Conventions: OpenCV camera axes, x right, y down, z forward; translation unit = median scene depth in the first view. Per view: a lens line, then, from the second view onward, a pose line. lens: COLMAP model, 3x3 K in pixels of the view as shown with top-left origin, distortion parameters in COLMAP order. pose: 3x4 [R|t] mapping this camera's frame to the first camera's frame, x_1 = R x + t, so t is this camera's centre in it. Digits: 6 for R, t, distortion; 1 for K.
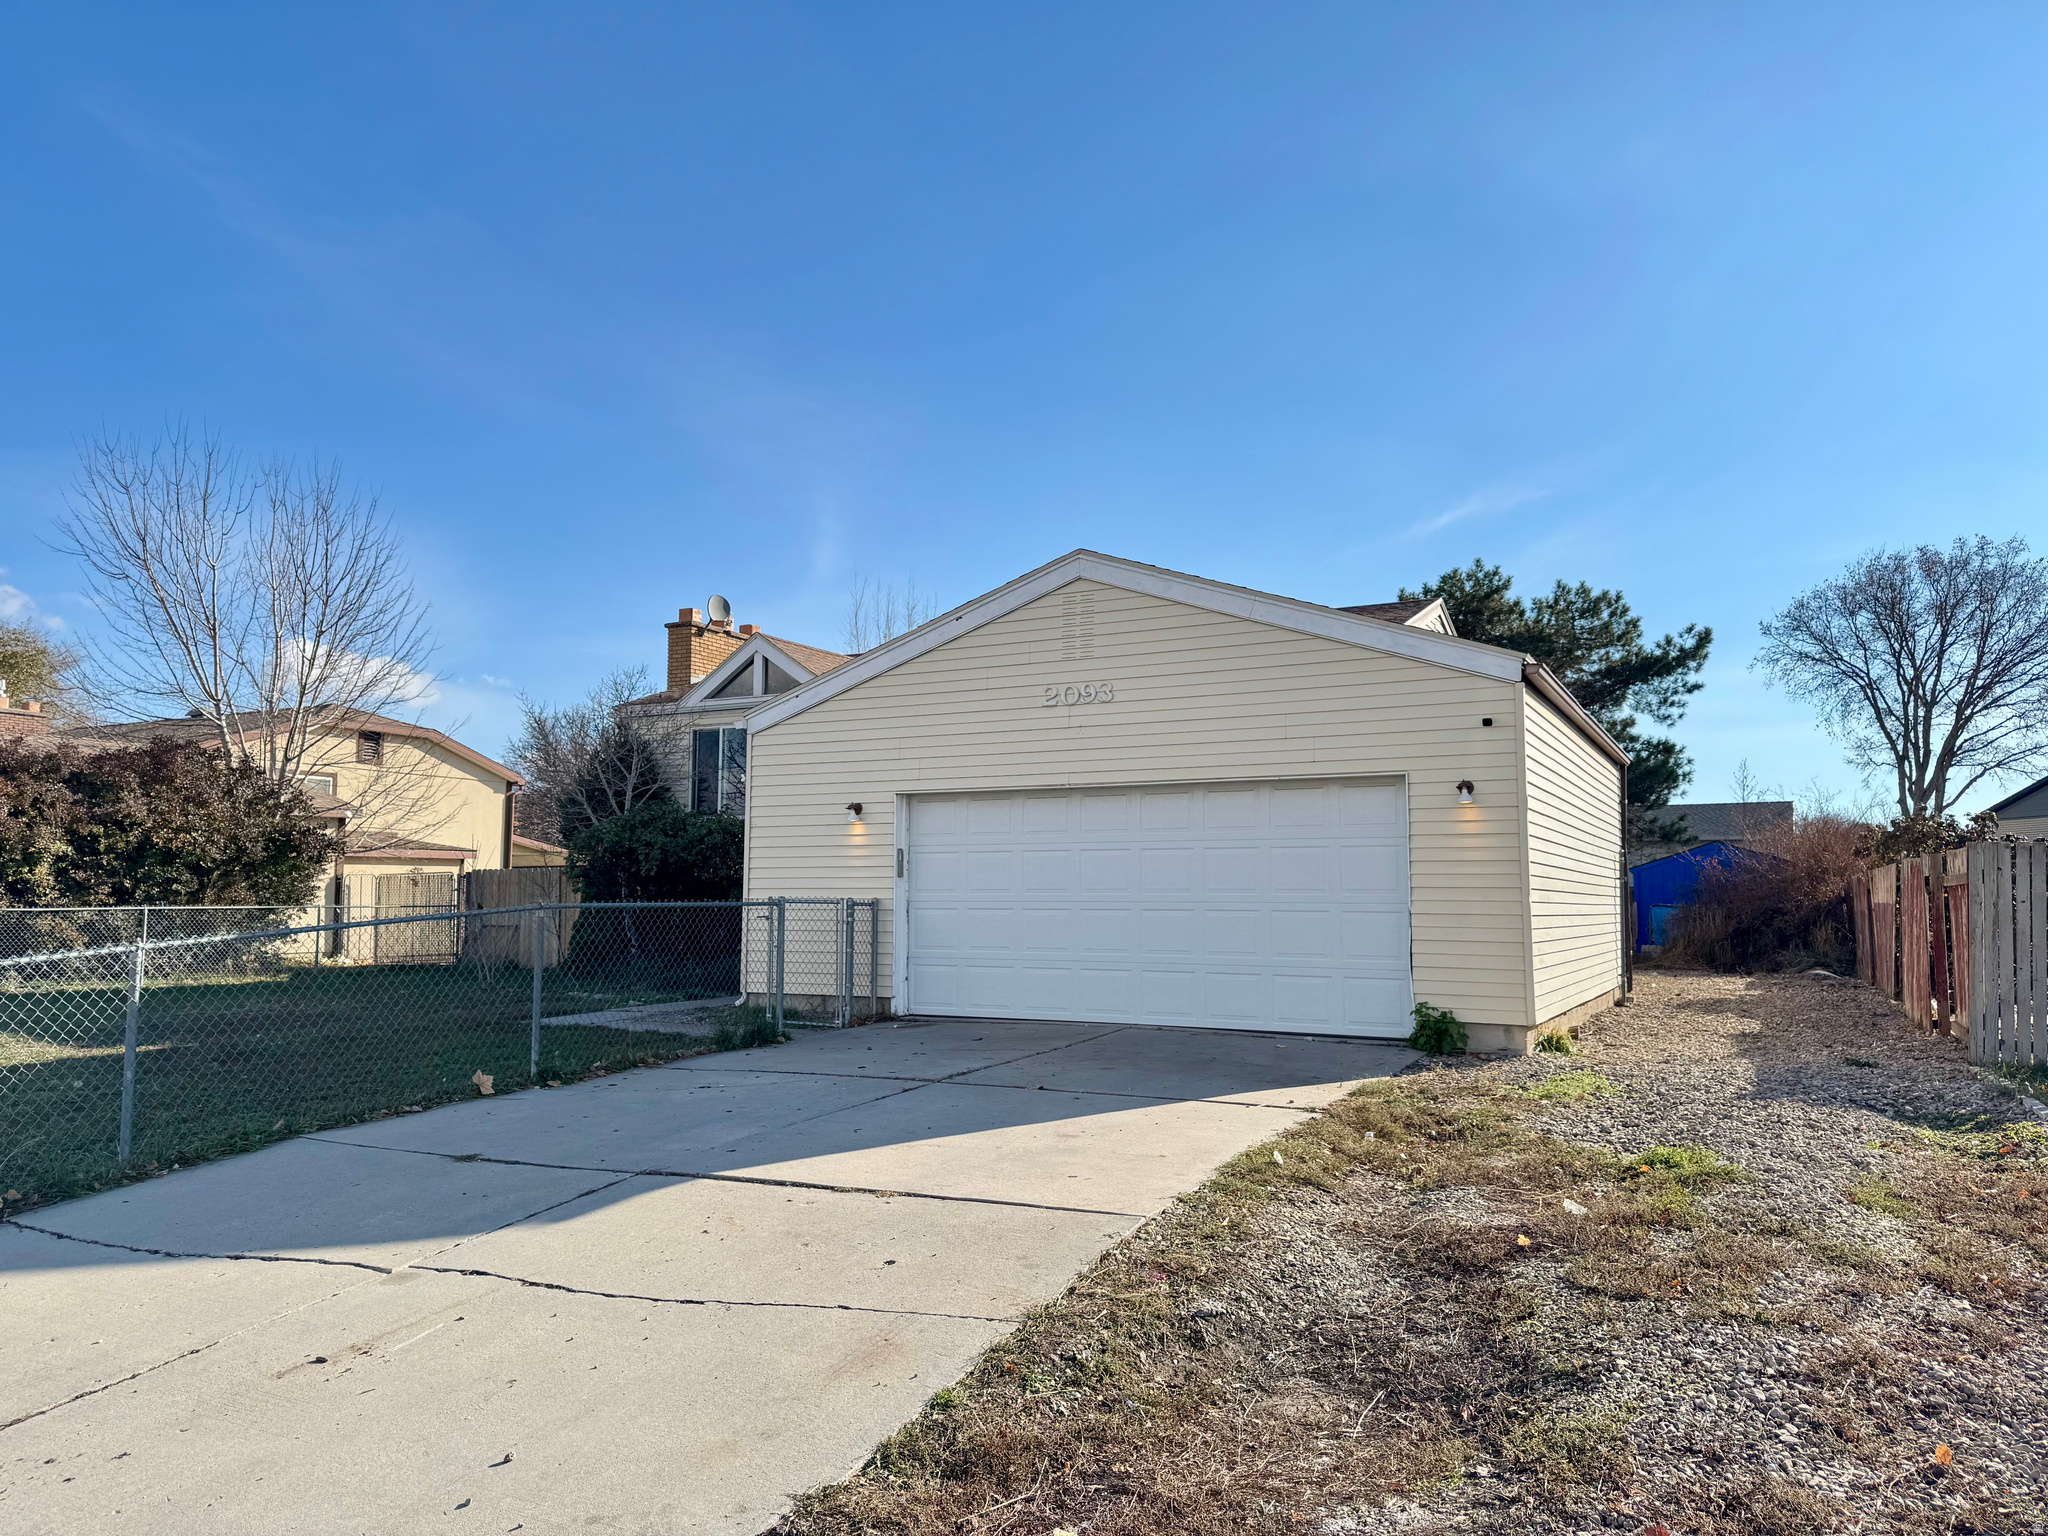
lens RADIAL K [[1440.7, 0, 1068.2], [0, 1440.7, 758.9], [0, 0, 1]] dist [0.070426, -0.079571]
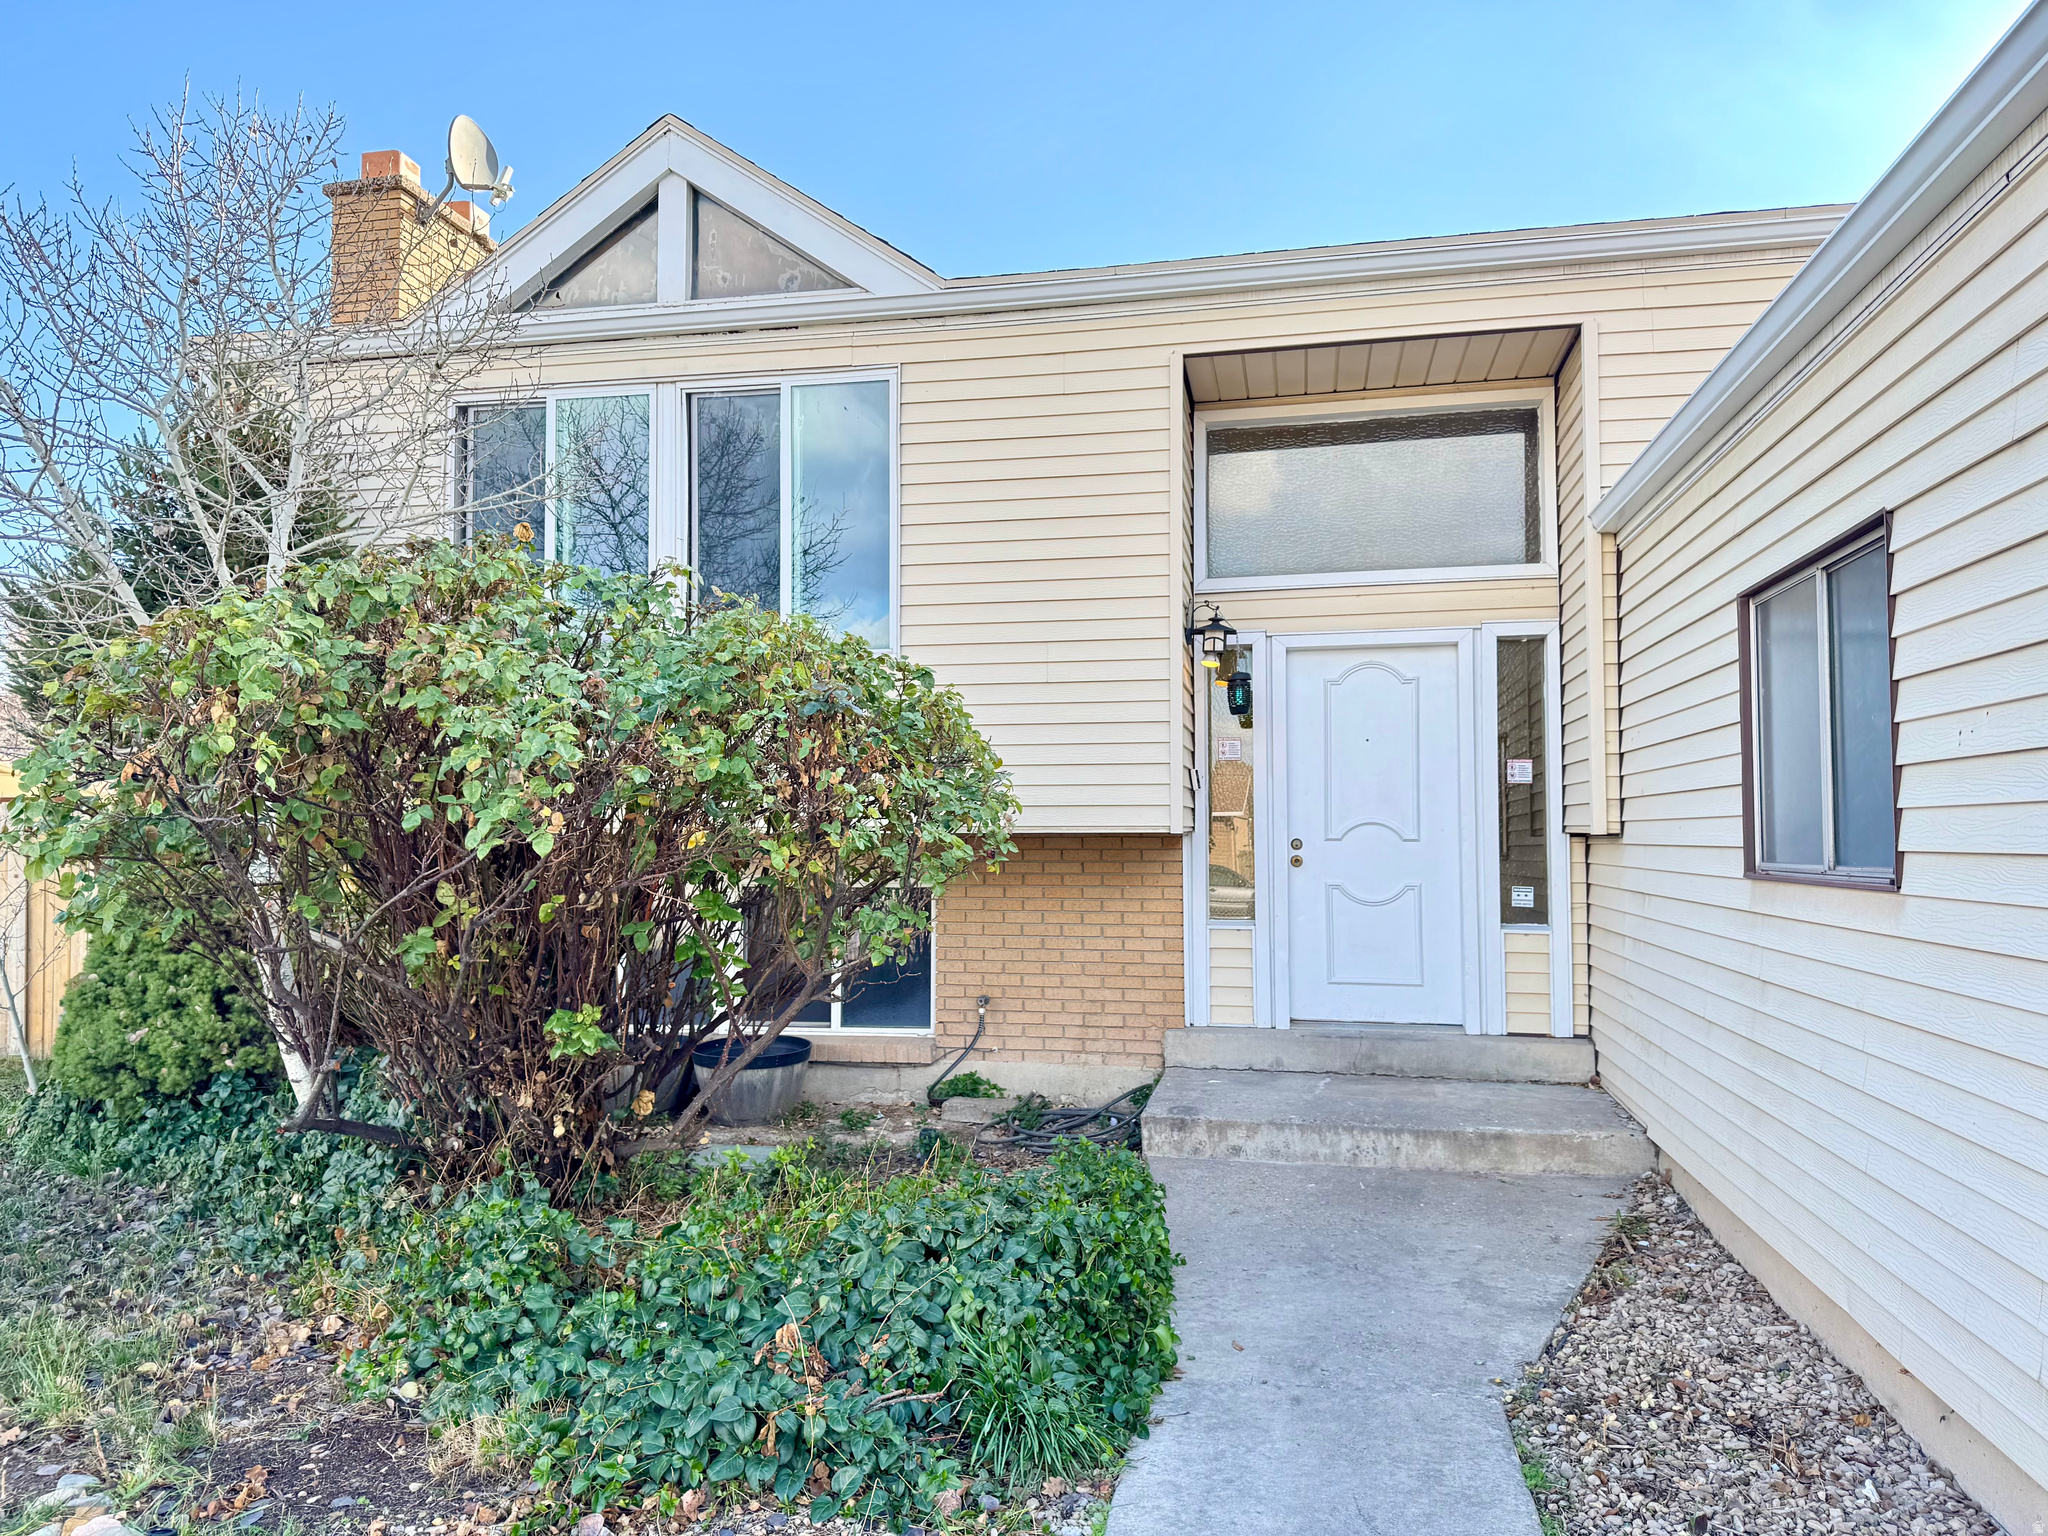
lens RADIAL K [[1431.4, 0, 1024.0], [0, 1431.4, 768.0], [0, 0, 1]] dist [0.155797, -0.256787]
pose [[0.968495, 0.007628, 0.248918, -0.359655], [-0.021186, 0.998431, 0.051836, 0.076546], [-0.248132, -0.055477, 0.967136, 1.050574]]
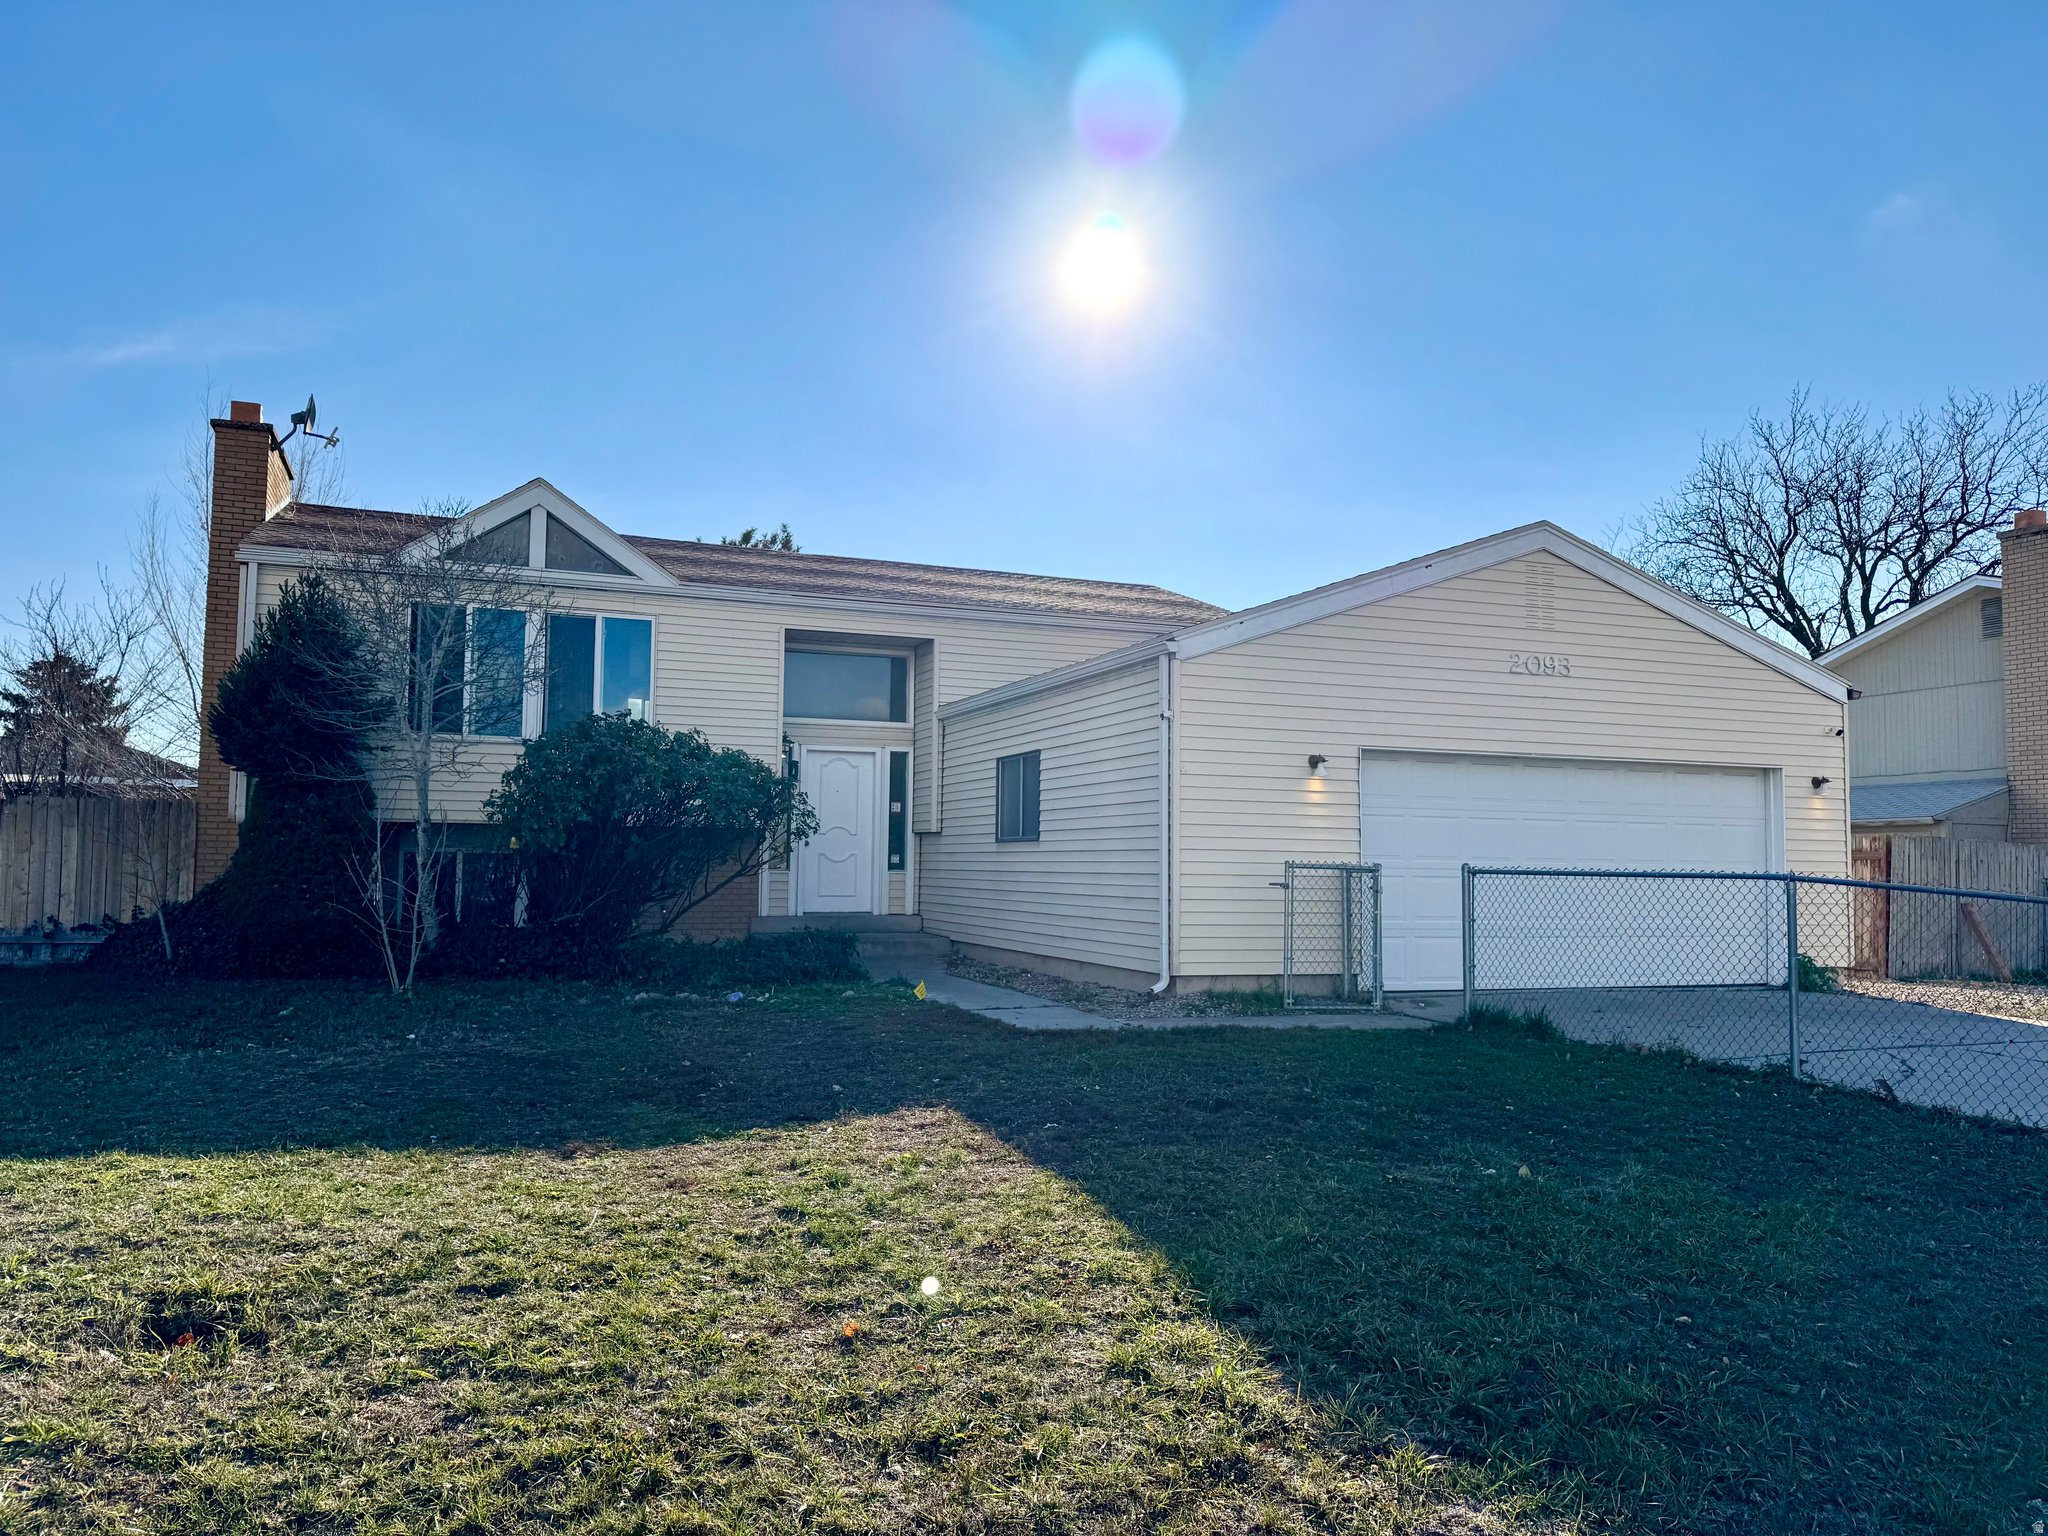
lens RADIAL K [[1441.7, 0, 1029.4], [0, 1441.7, 776.7], [0, 0, 1]] dist [0.055958, -0.066928]
pose [[0.678902, 0.050758, 0.732472, -0.935221], [-0.084407, 0.996389, 0.009188, 0.051637], [-0.729361, -0.068064, 0.680735, 0.542325]]
